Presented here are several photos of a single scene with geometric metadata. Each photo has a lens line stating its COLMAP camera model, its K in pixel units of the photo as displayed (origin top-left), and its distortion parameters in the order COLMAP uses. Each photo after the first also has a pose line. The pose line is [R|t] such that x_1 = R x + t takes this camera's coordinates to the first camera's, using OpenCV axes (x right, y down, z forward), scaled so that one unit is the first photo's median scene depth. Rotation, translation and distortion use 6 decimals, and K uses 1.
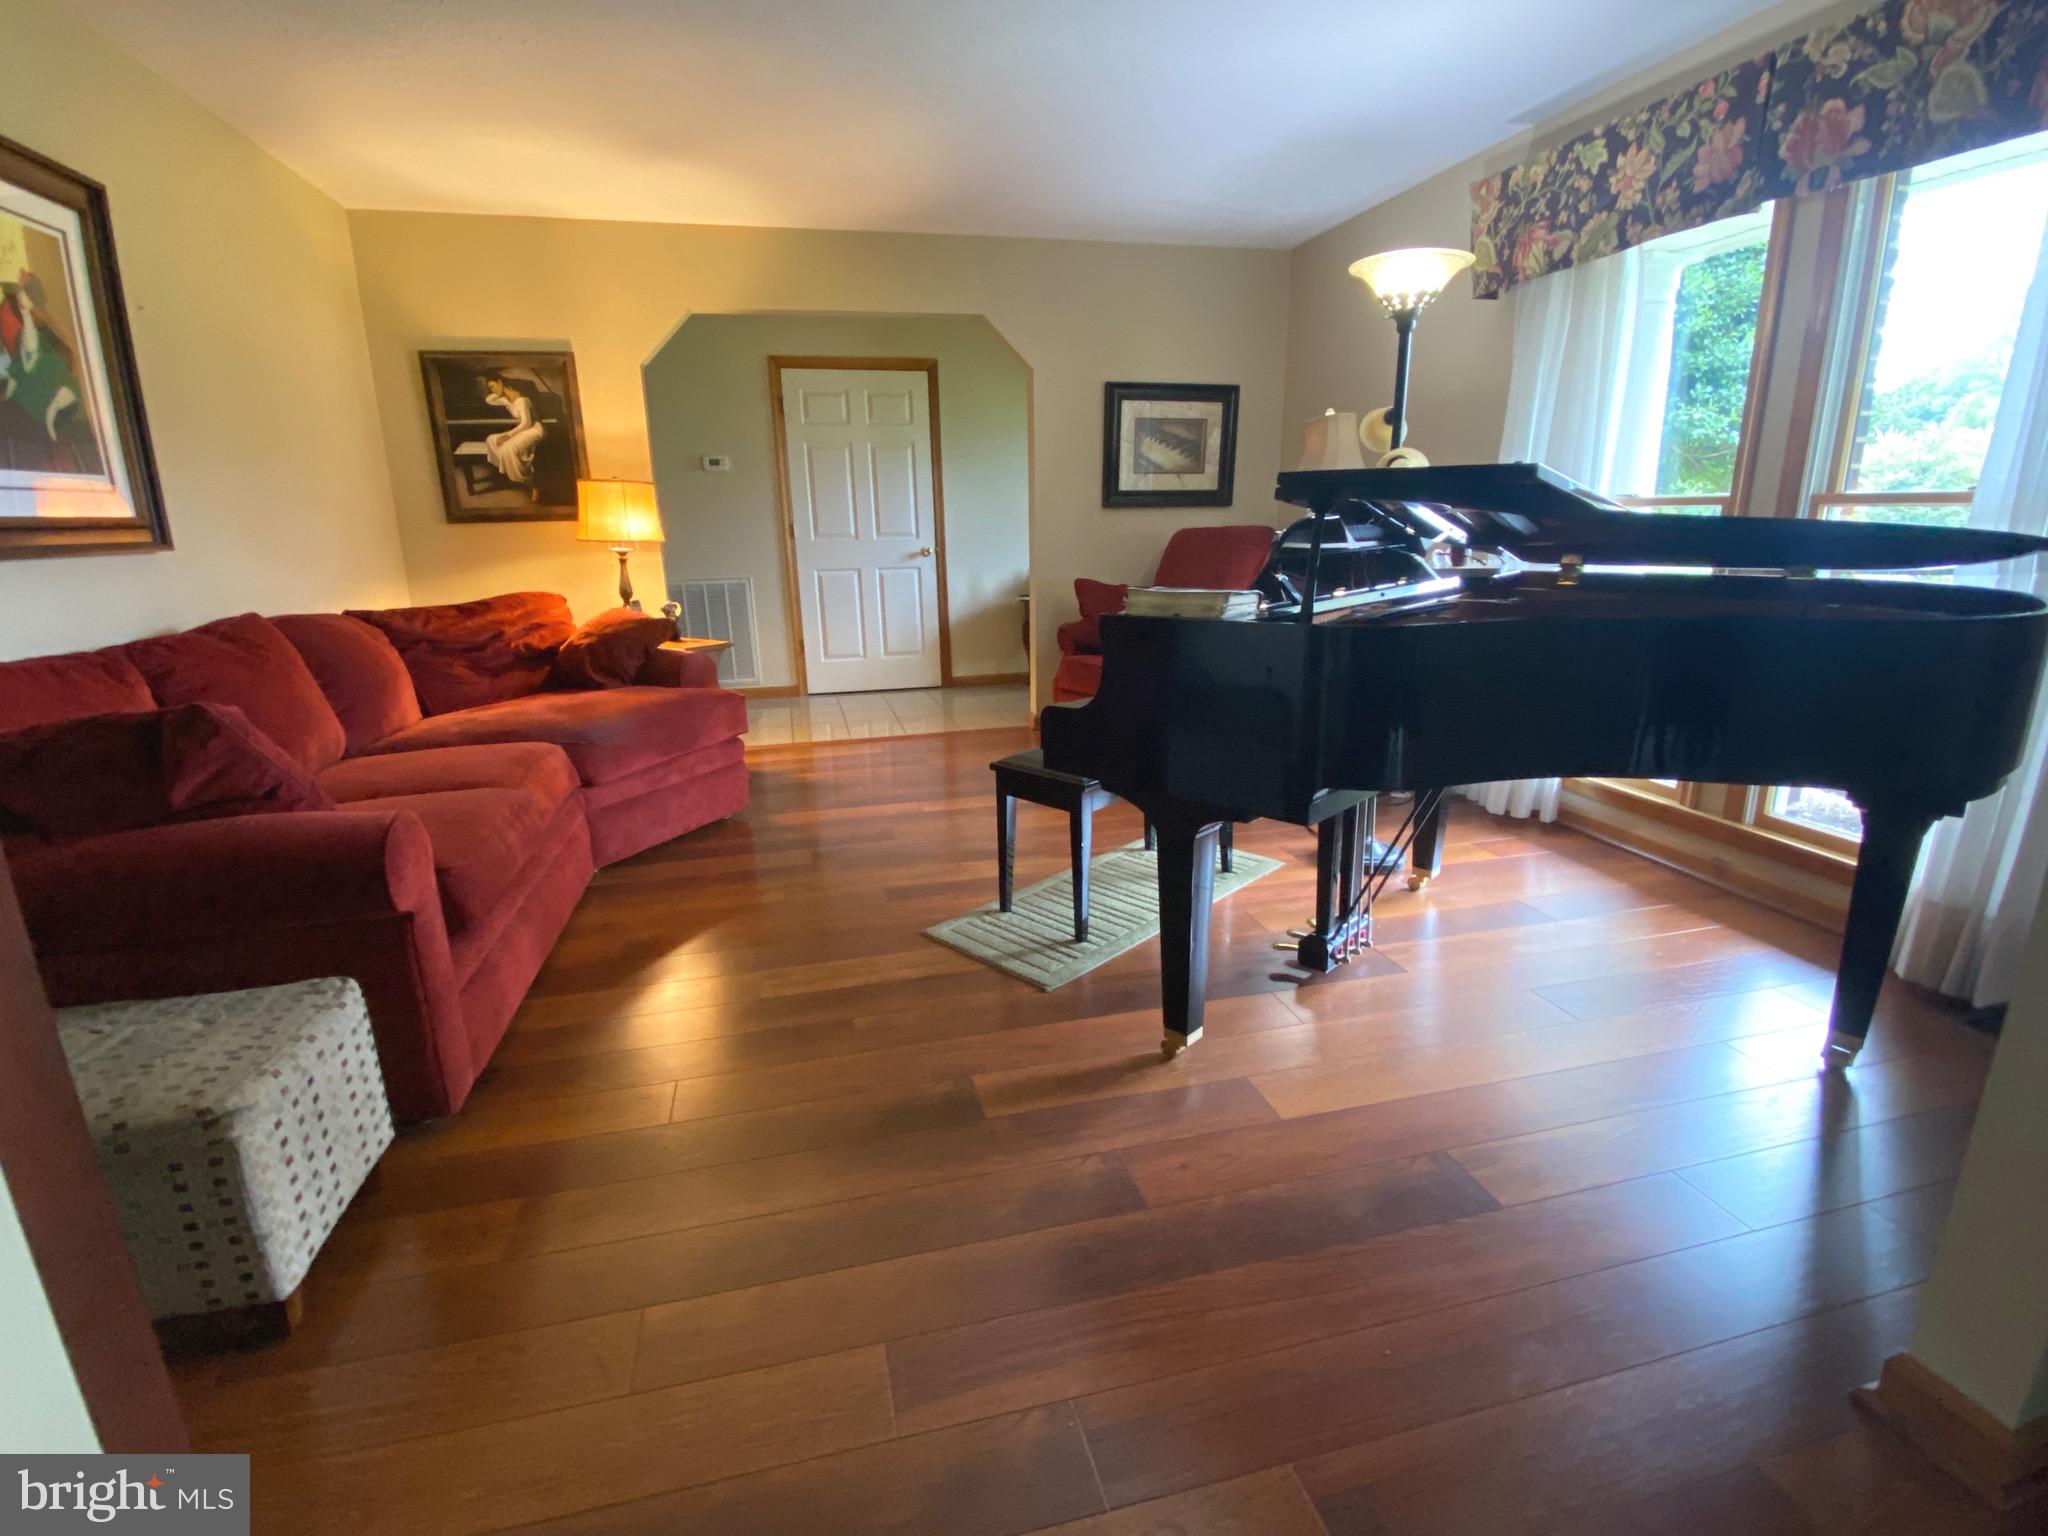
lens RADIAL K [[964.6, 0, 1024.5], [0, 964.6, 786.2], [0, 0, 1]] dist [-0.014136, -0.003618]
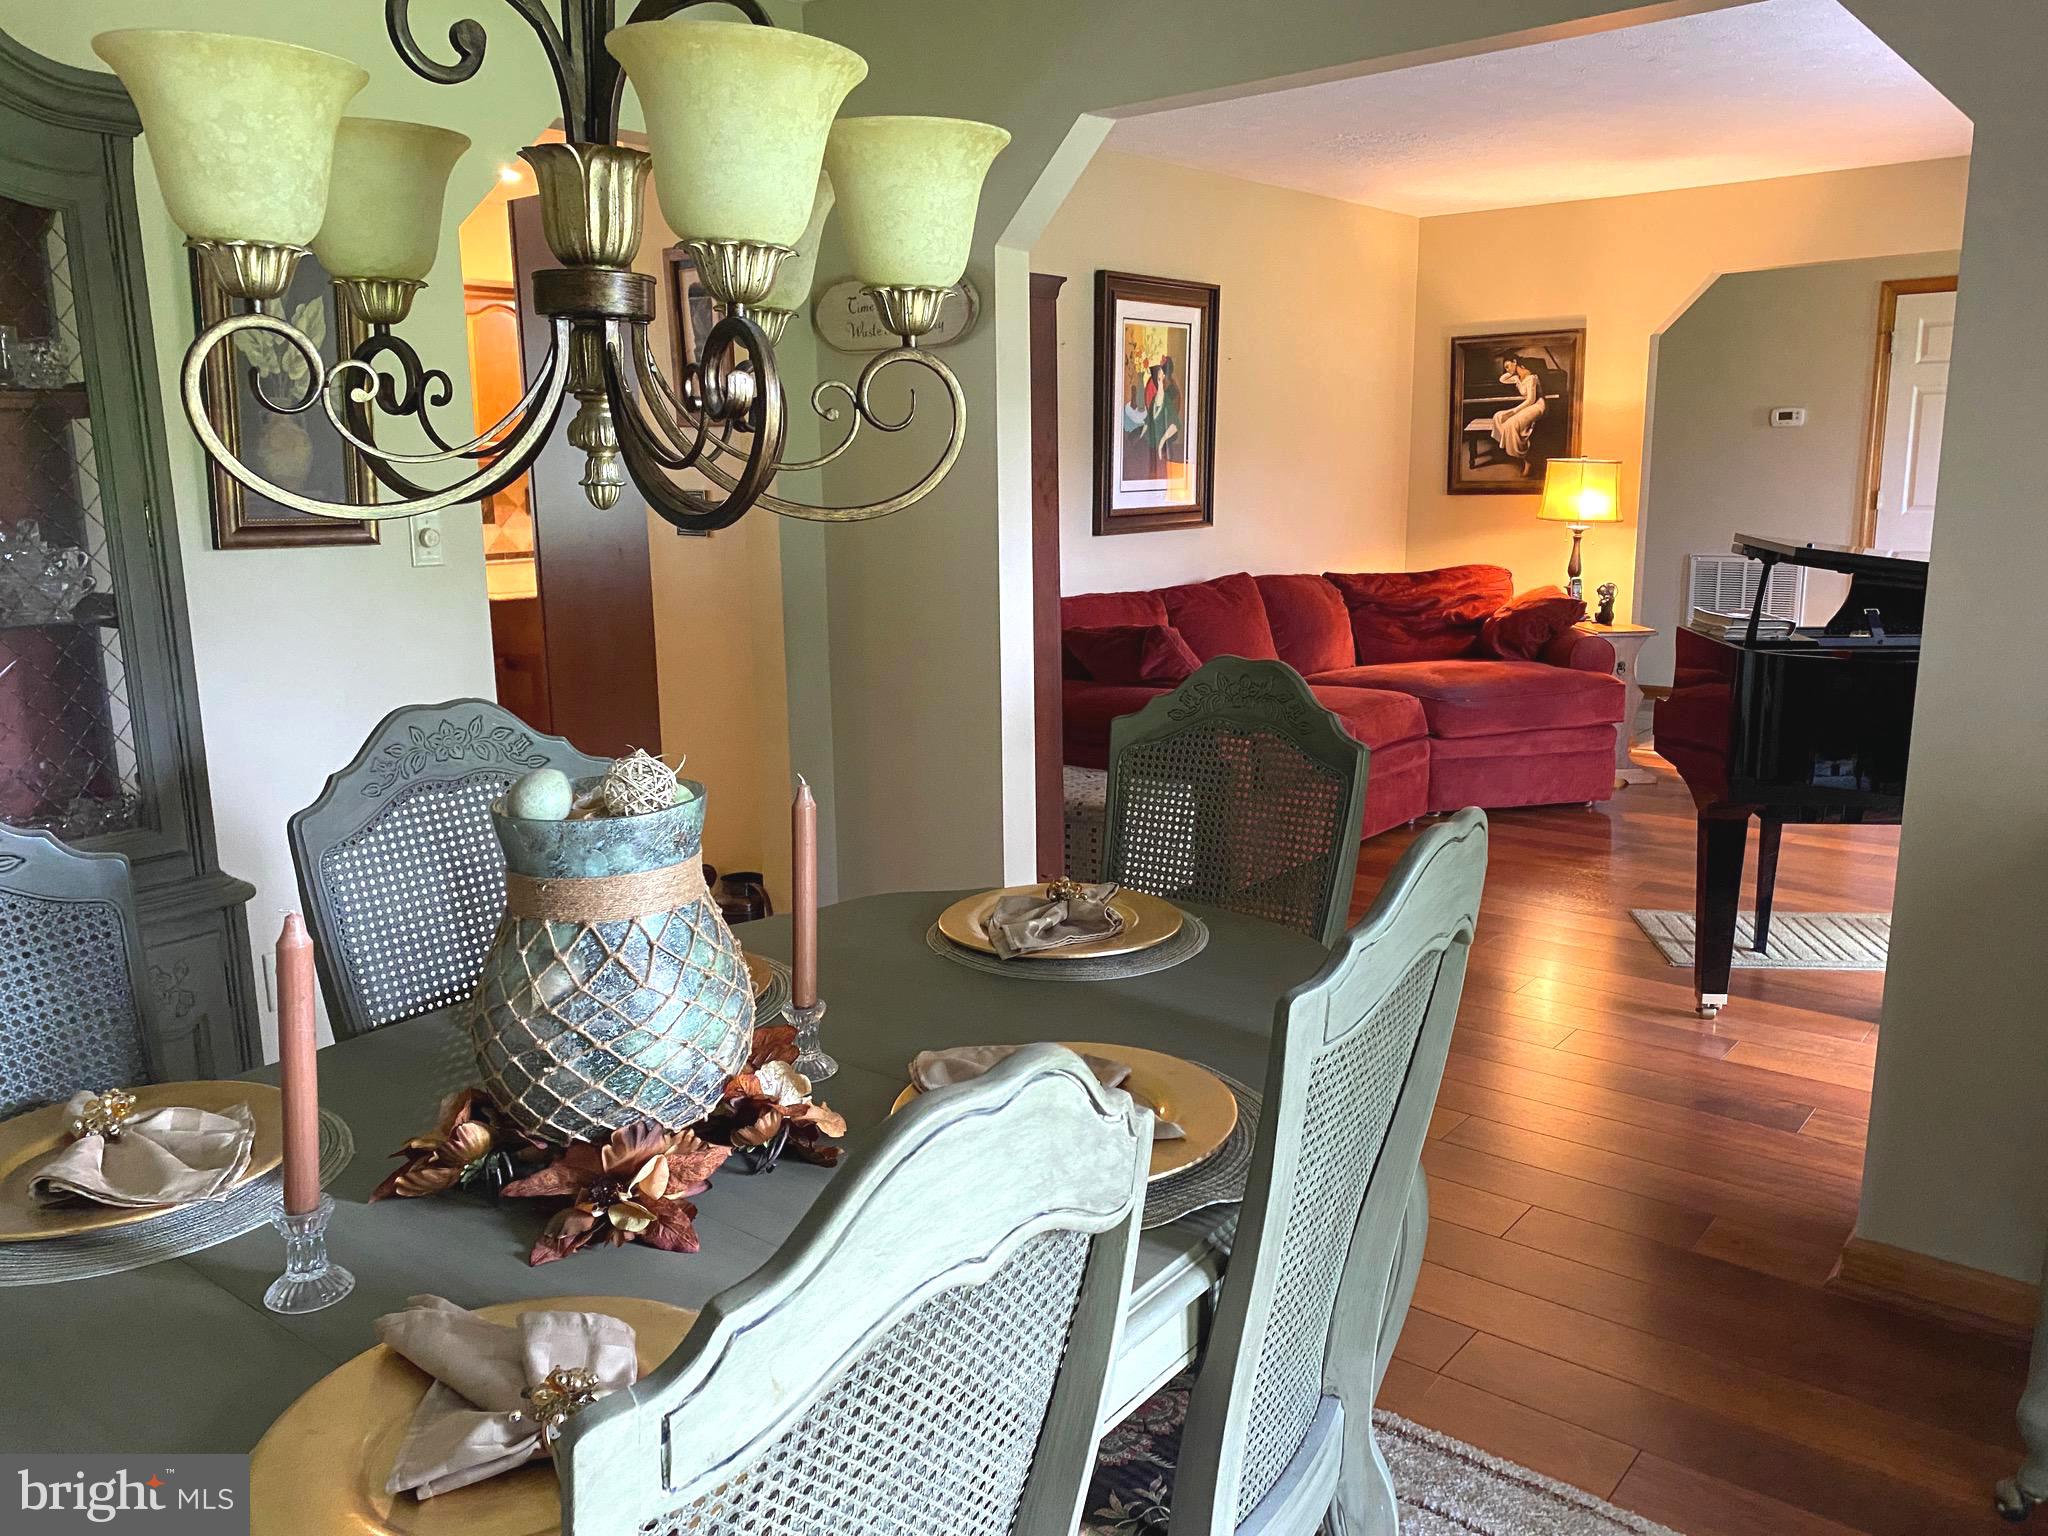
lens RADIAL K [[1552.6, 0, 1022.3], [0, 1552.6, 764.4], [0, 0, 1]] dist [0.003956, 0.000057]
pose [[0.602885, 0.159619, -0.781698, 0.524044], [-0.203324, 0.978170, 0.042924, 0.039654], [0.771485, 0.133059, 0.622179, -0.404096]]
